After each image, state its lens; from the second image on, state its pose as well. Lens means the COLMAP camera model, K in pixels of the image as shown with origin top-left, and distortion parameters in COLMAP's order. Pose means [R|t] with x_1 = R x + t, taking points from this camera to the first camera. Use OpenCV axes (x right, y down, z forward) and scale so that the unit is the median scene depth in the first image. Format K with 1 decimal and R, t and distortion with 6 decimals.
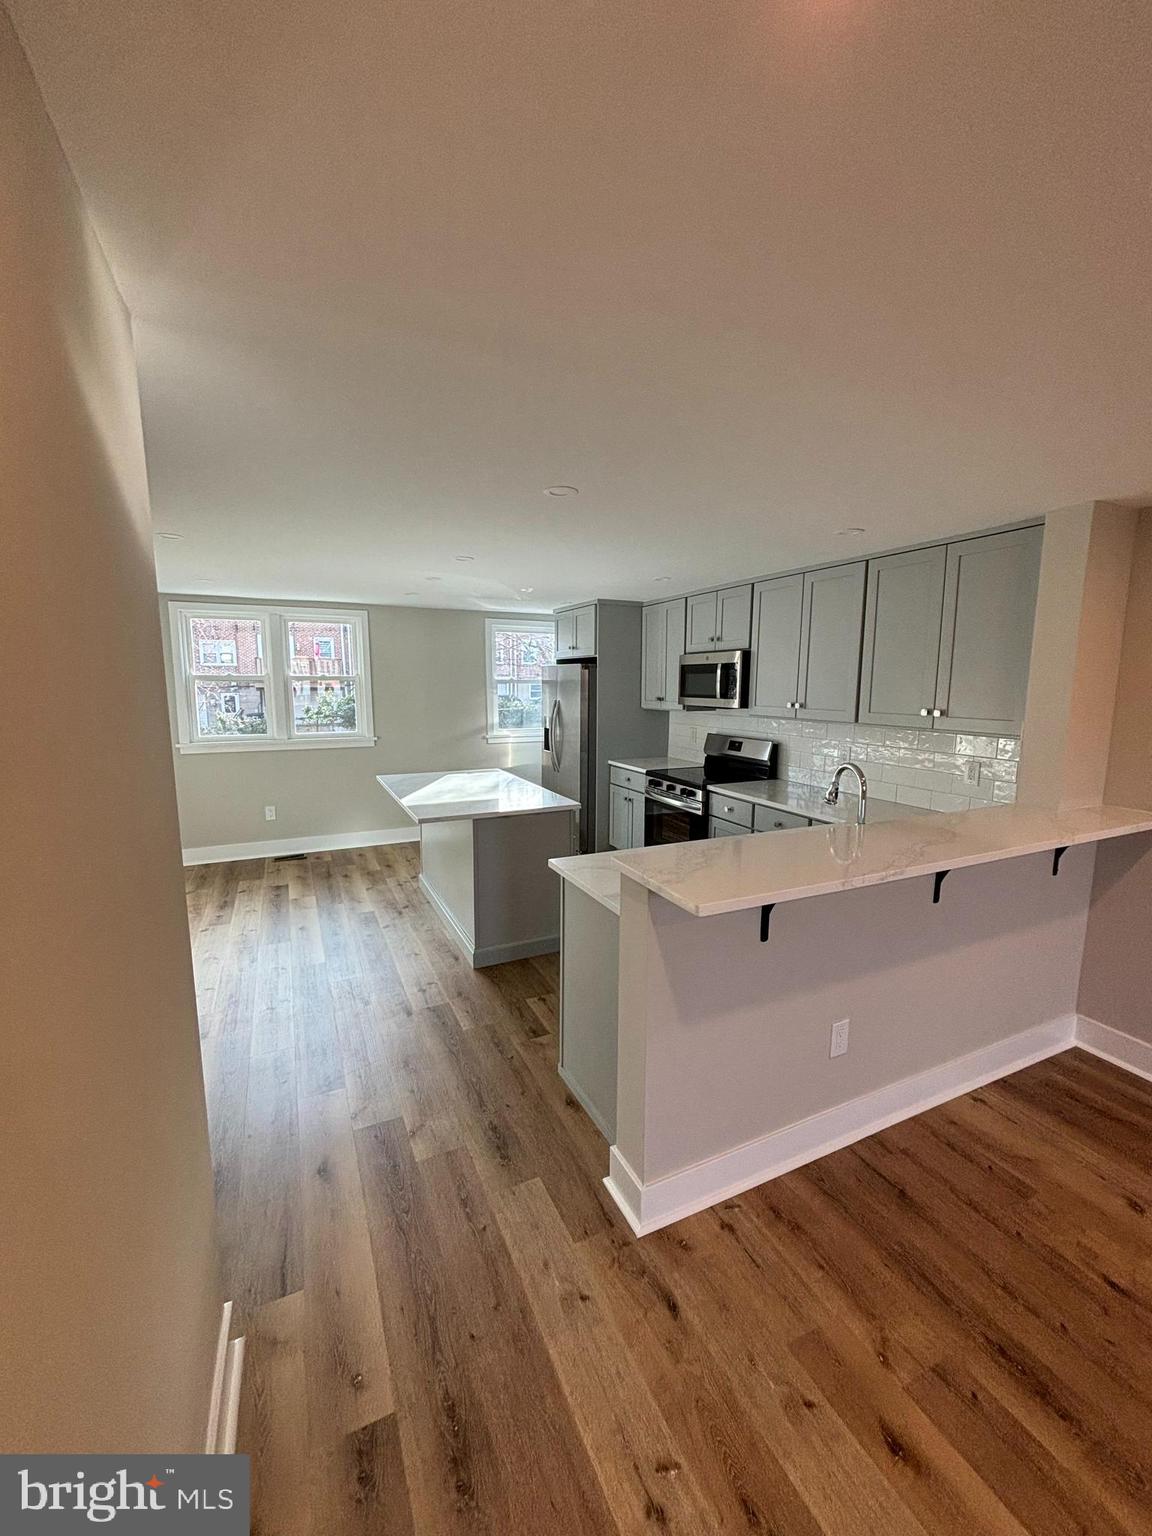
lens RADIAL K [[614.6, 0, 576.0], [0, 614.6, 768.0], [0, 0, 1]] dist [0.025048, -0.000017]
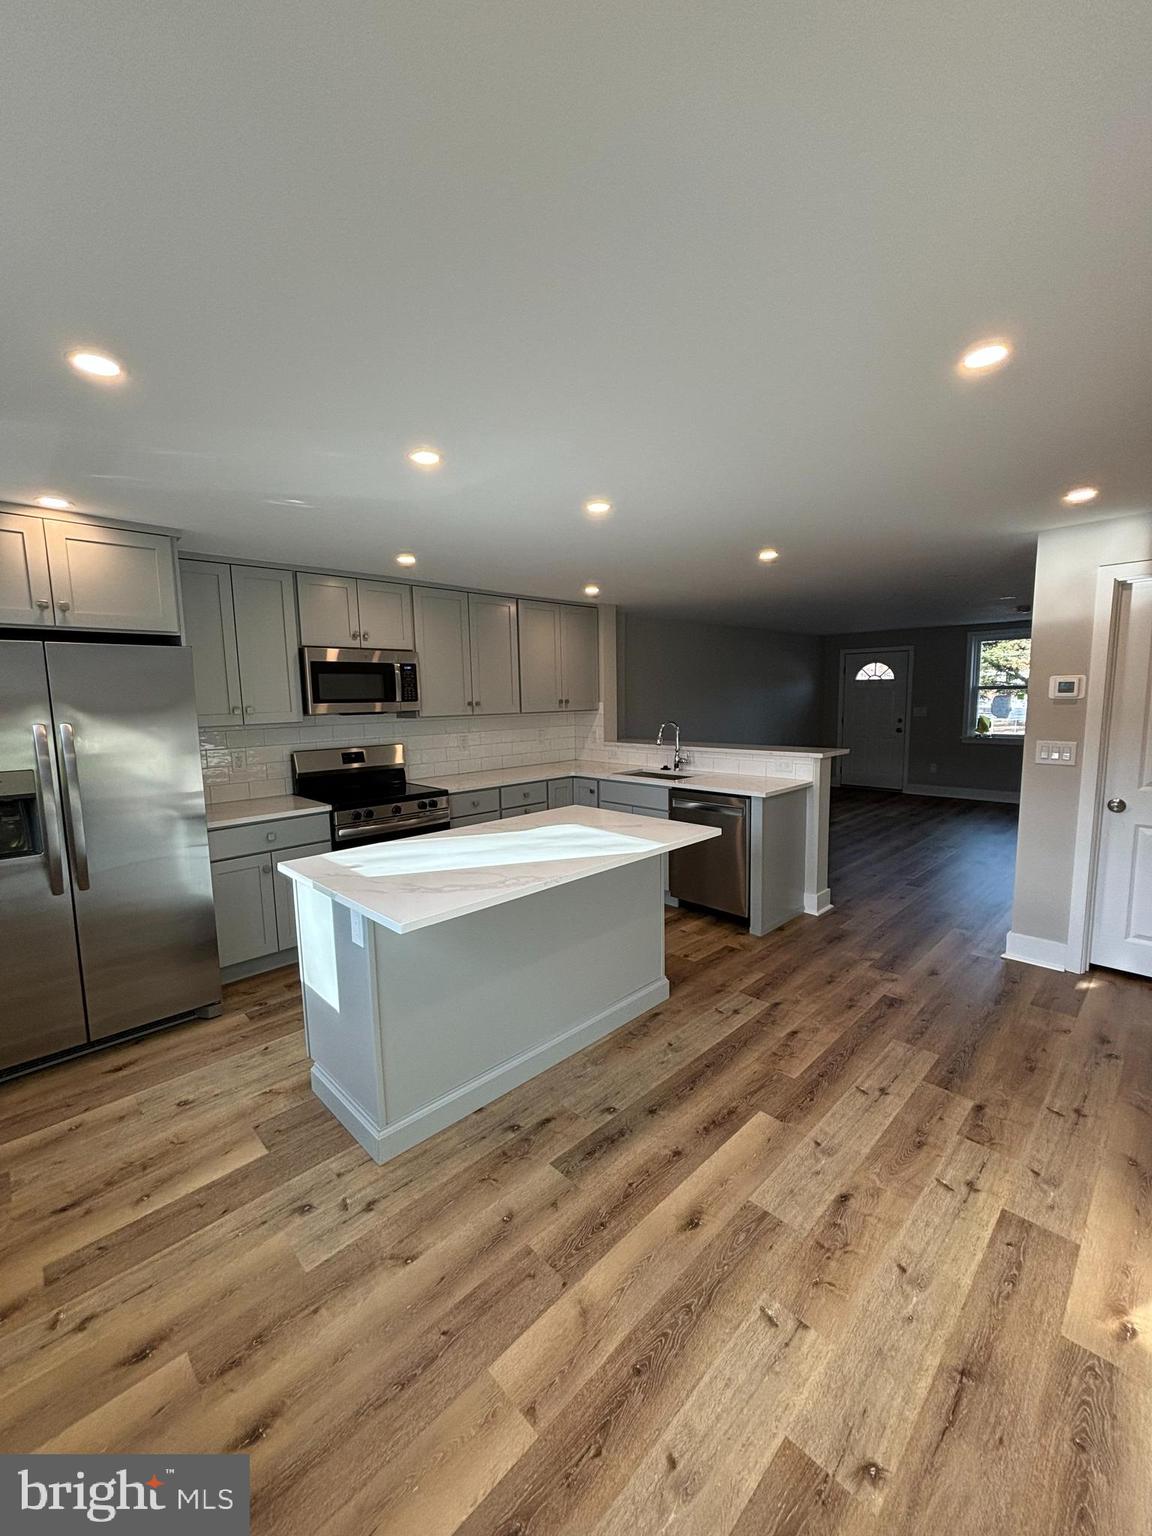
lens RADIAL K [[598.3, 0, 585.8], [0, 598.3, 758.9], [0, 0, 1]] dist [0.009018, -0.000092]
pose [[-0.321827, -0.099684, 0.941536, -0.675926], [0.150942, 0.976322, 0.154960, -0.119786], [-0.934689, 0.191988, -0.299160, 0.974747]]
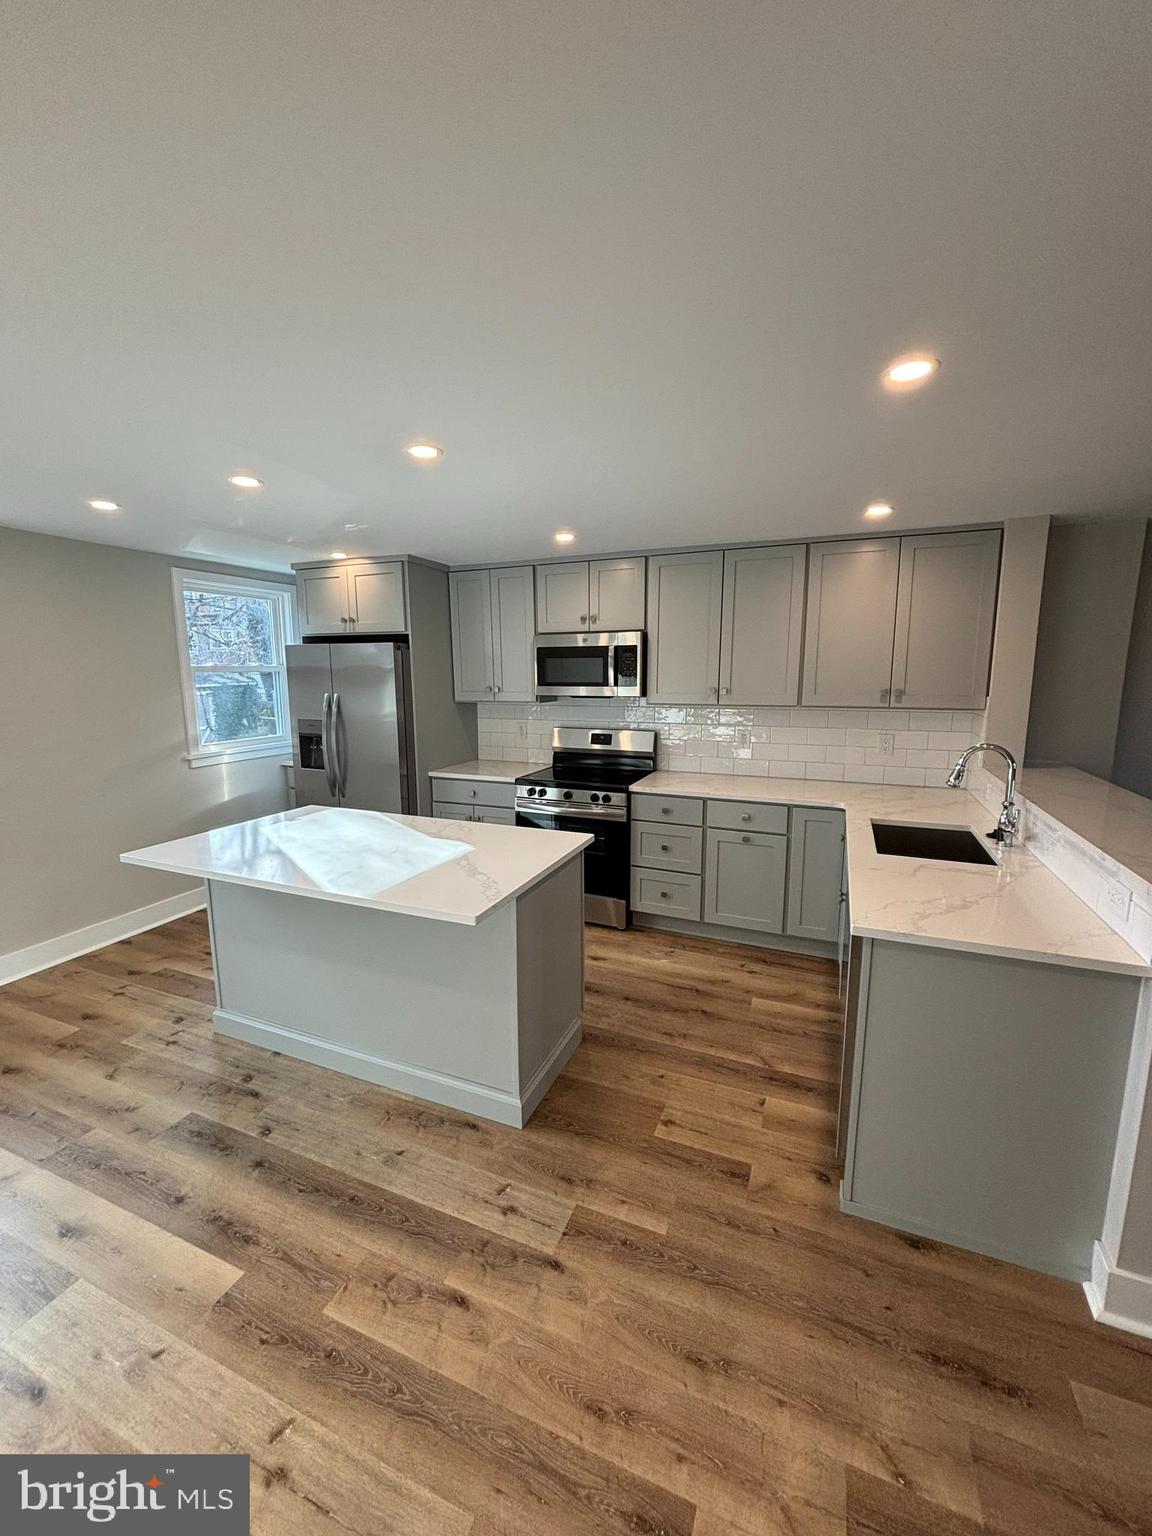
lens RADIAL K [[612.2, 0, 576.0], [0, 612.2, 768.0], [0, 0, 1]] dist [0.004560, -0.000424]
pose [[0.738855, -0.107023, 0.665311, -0.370763], [0.099890, 0.993795, 0.048932, -0.042676], [-0.666420, 0.030305, 0.744961, 0.370148]]
